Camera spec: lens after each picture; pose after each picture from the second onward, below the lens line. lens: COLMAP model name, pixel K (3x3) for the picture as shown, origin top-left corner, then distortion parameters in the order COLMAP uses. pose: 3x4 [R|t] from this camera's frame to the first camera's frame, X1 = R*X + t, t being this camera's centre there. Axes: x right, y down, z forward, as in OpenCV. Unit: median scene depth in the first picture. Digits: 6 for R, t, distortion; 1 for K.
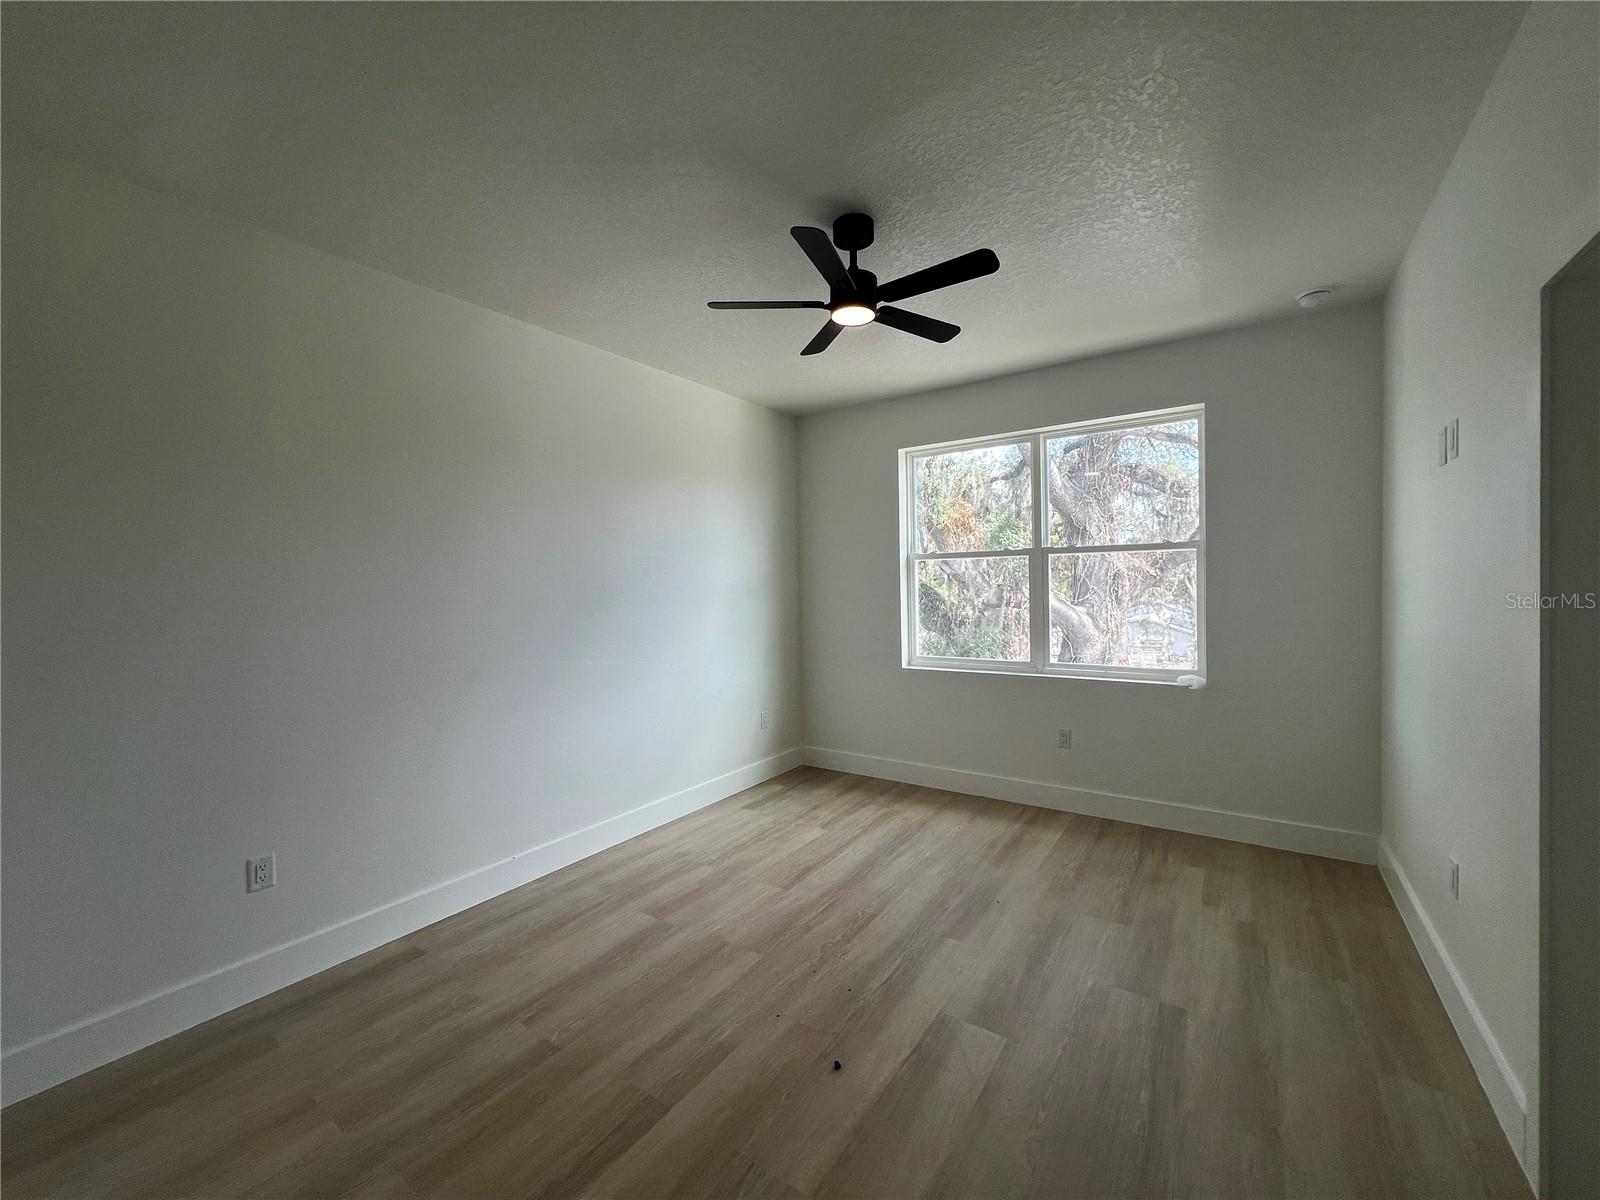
lens RADIAL K [[634.7, 0, 800.0], [0, 634.7, 600.0], [0, 0, 1]] dist [-0.000716, -0.000044]
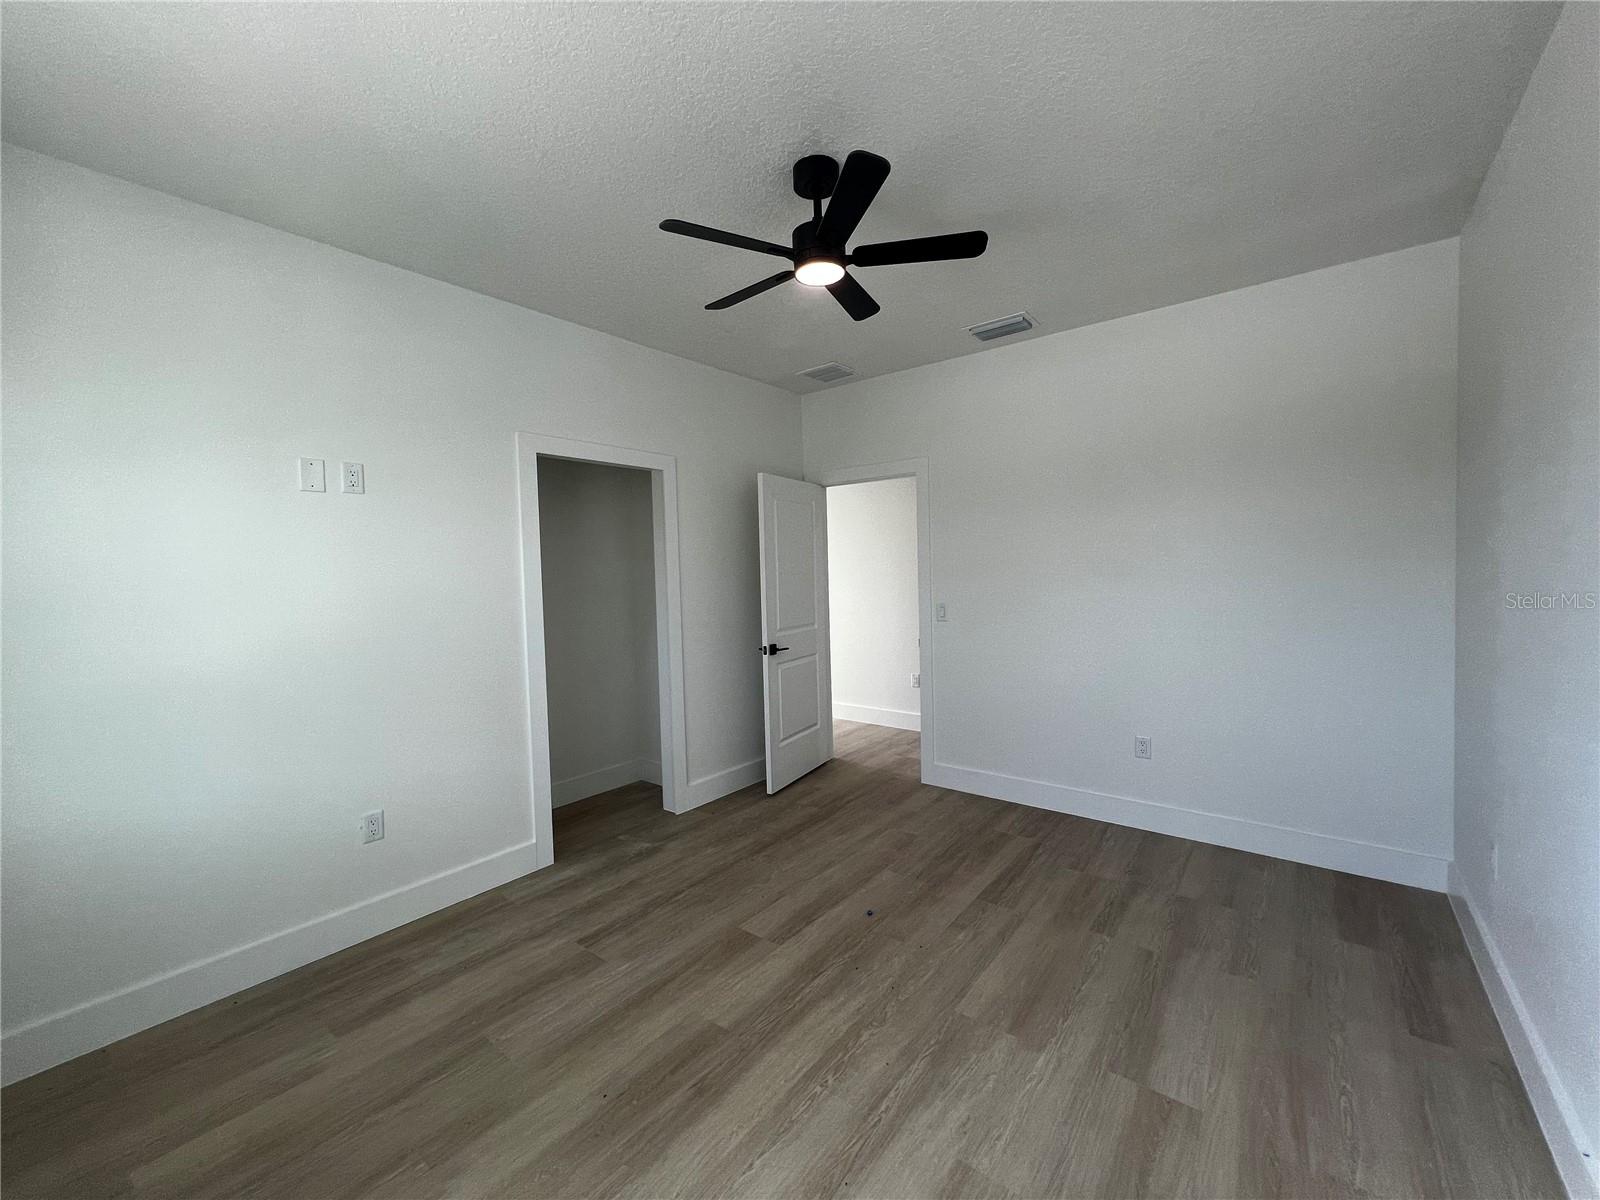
lens RADIAL K [[634.7, 0, 800.0], [0, 634.7, 600.0], [0, 0, 1]] dist [-0.000716, -0.000044]
pose [[-0.996732, 0.042123, 0.068932, 0.066373], [0.046768, 0.996641, 0.067228, -0.047091], [-0.065869, 0.070232, -0.995354, 1.790652]]
